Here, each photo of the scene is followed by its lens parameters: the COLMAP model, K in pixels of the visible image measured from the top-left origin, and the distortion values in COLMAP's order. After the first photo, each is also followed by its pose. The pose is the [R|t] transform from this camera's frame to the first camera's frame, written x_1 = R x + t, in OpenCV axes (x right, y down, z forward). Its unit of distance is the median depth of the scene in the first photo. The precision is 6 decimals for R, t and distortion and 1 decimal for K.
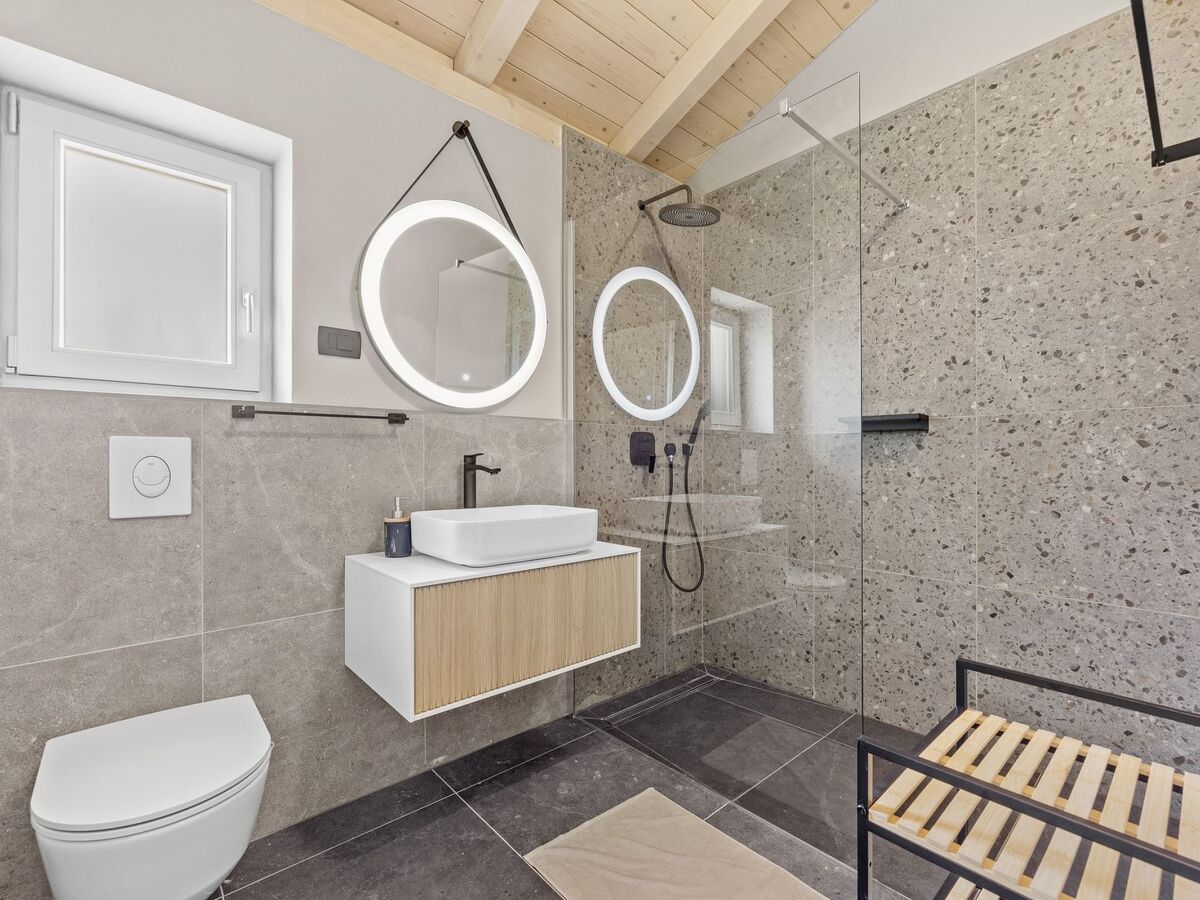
lens RADIAL K [[542.0, 0, 604.8], [0, 542.0, 453.4], [0, 0, 1]] dist [-0.003518, 0.000136]
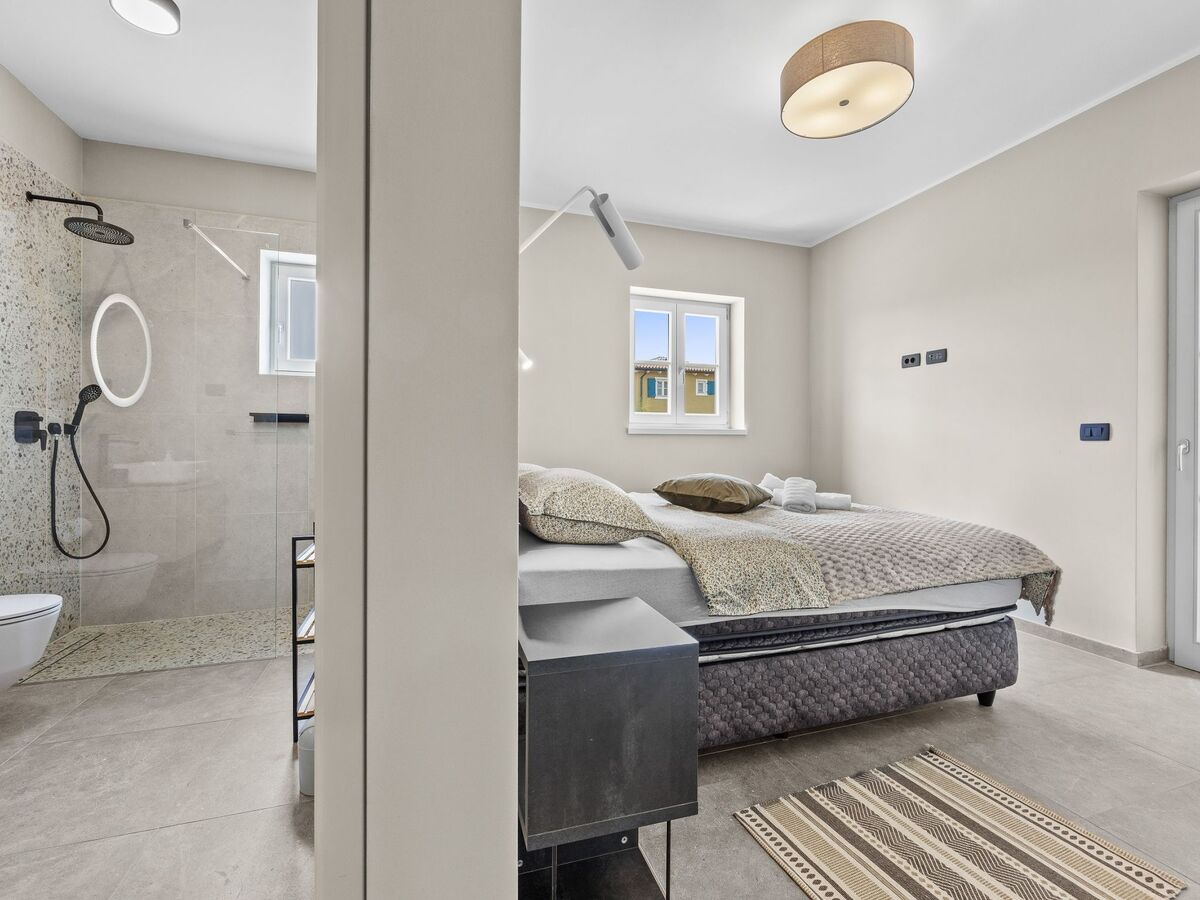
lens RADIAL K [[542.0, 0, 602.5], [0, 542.0, 449.7], [0, 0, 1]] dist [-0.003518, 0.000136]
pose [[0.397507, 0.008363, 0.917561, -0.560578], [-0.009691, 0.999941, -0.004916, 0.037662], [-0.917548, -0.006938, 0.397564, -0.558250]]
